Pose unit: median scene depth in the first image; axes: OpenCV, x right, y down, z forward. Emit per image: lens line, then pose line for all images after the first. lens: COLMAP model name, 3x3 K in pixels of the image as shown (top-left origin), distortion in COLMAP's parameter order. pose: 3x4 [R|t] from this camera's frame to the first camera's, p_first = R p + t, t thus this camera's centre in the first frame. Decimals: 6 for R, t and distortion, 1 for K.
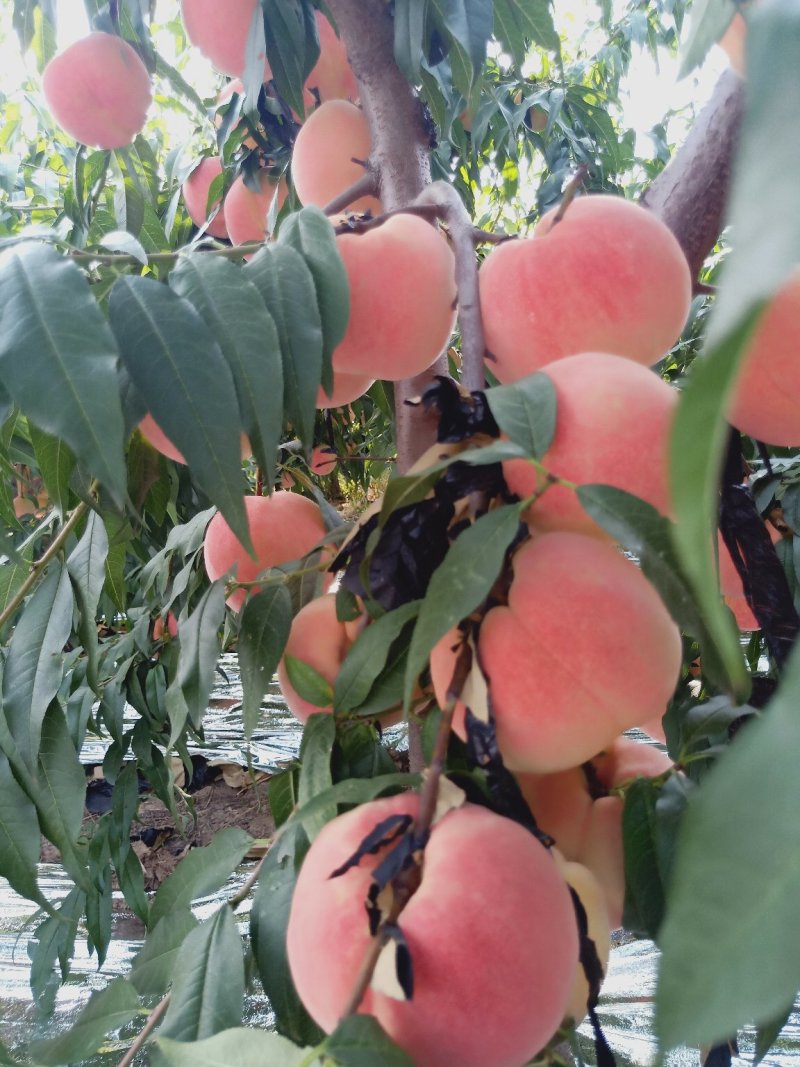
lens RADIAL K [[809.9, 0, 400.0], [0, 809.9, 533.5], [0, 0, 1]] dist [0.000716, -0.000780]
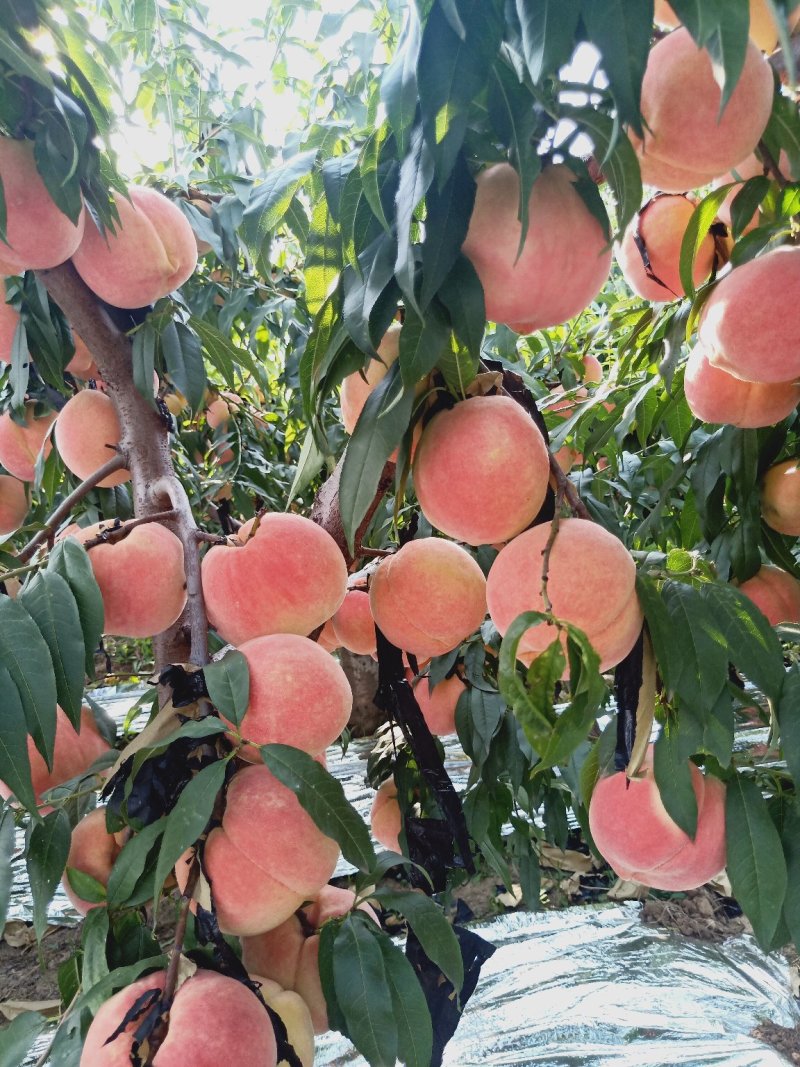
lens RADIAL K [[809.9, 0, 400.0], [0, 809.9, 533.5], [0, 0, 1]] dist [0.000716, -0.000780]
pose [[0.964800, -0.056063, 0.256940, 0.079565], [0.082516, 0.992208, -0.093346, -0.240101], [-0.249704, 0.111262, 0.961909, -0.503176]]
